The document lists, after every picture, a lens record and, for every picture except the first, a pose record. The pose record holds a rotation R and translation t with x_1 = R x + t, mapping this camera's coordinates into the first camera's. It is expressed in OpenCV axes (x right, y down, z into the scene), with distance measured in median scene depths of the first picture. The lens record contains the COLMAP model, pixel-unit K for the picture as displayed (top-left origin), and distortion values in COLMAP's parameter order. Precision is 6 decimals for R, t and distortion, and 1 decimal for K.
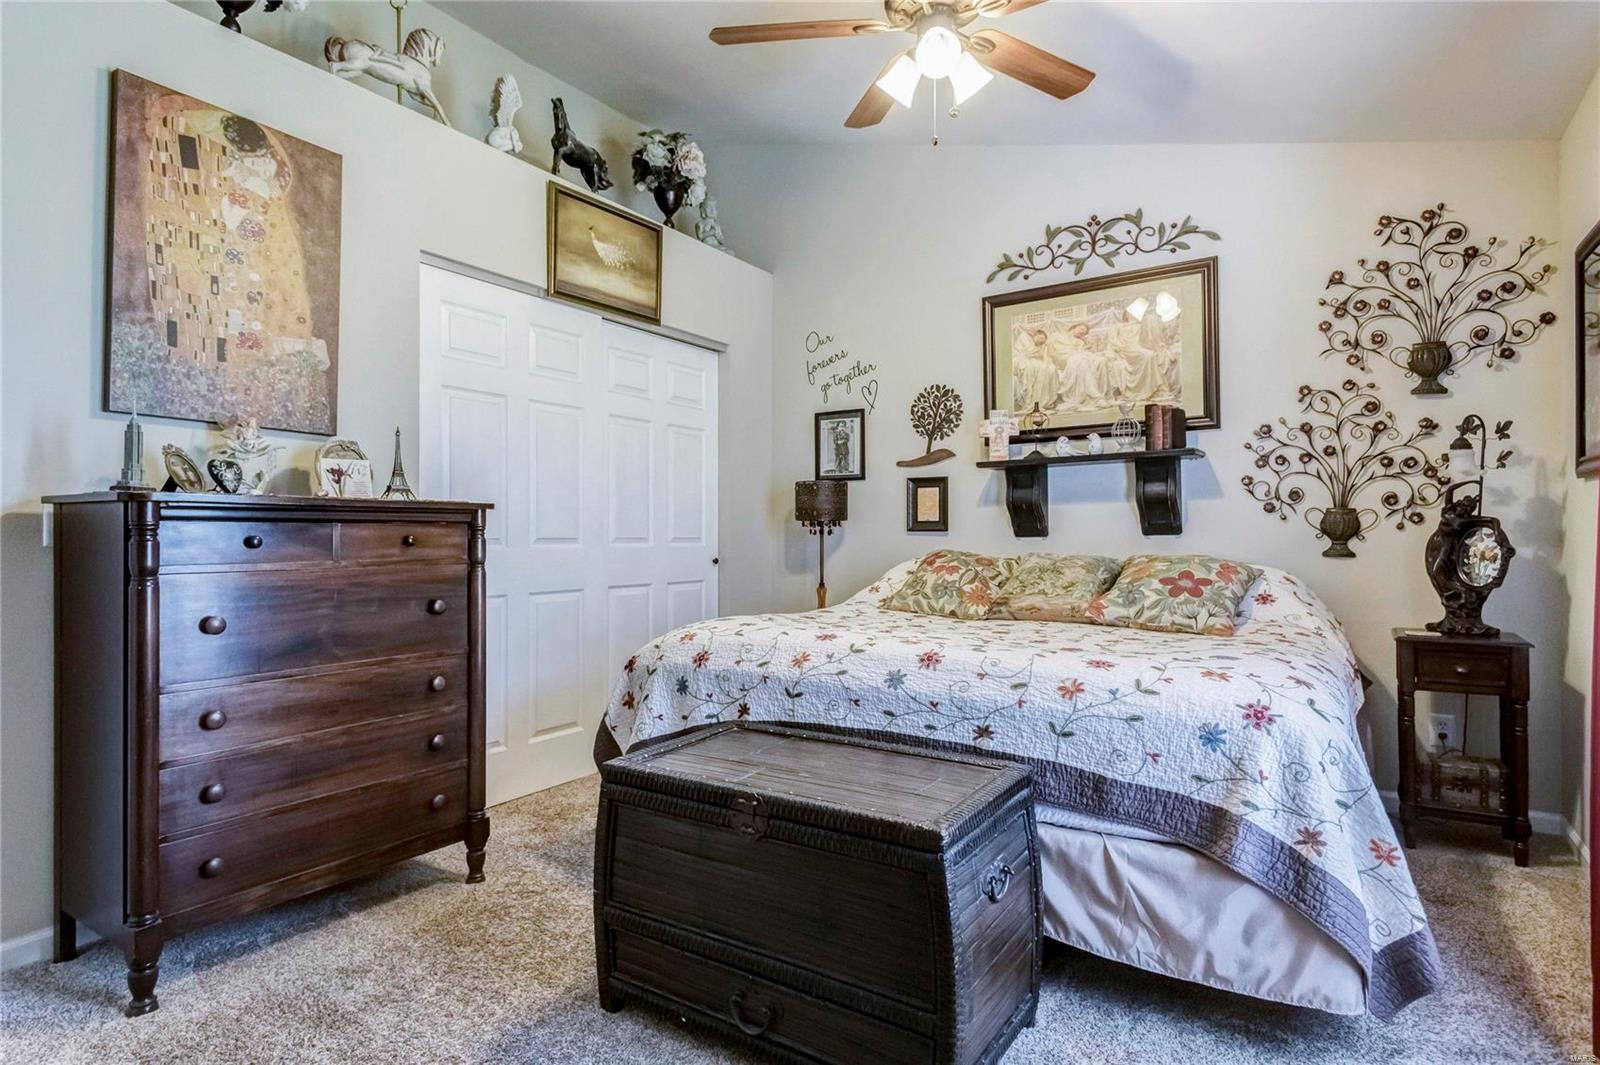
lens RADIAL K [[890.4, 0, 815.6], [0, 890.4, 526.2], [0, 0, 1]] dist [0.021125, -0.005159]
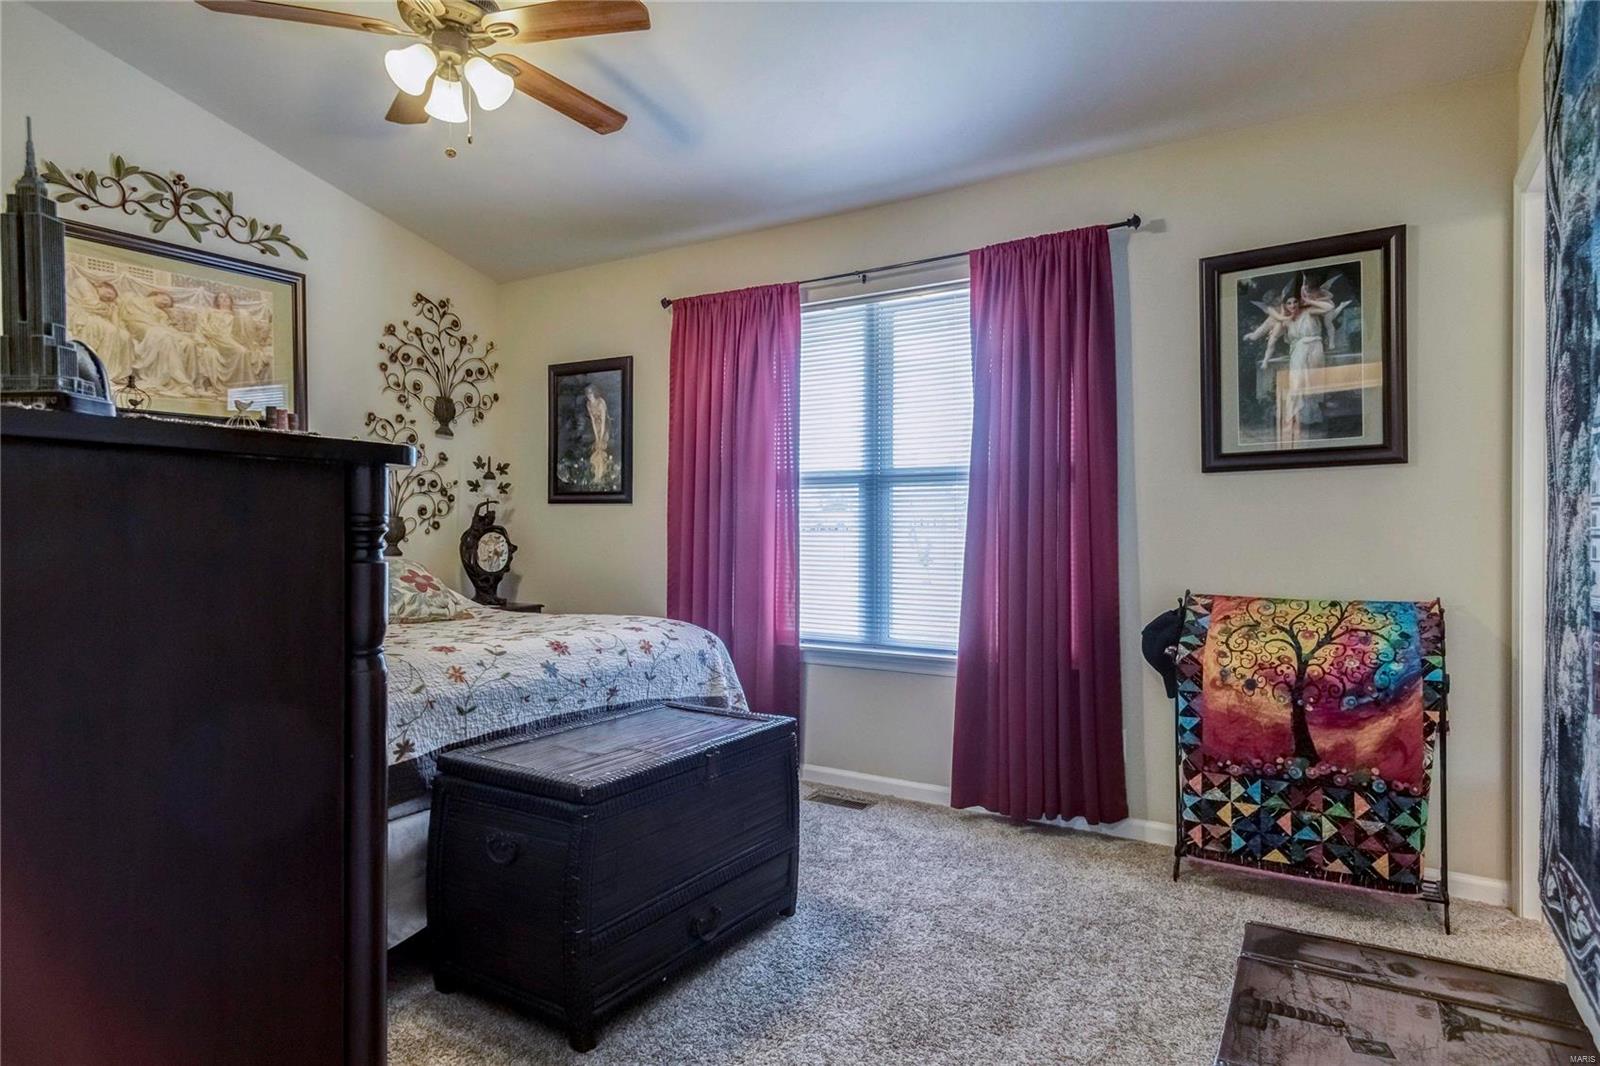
lens RADIAL K [[890.4, 0, 807.1], [0, 890.4, 540.3], [0, 0, 1]] dist [0.021125, -0.005159]
pose [[-0.028379, -0.005834, 0.999580, -0.672949], [-0.006789, 0.999961, 0.005643, 0.001939], [-0.999574, -0.006626, -0.028417, 0.466238]]
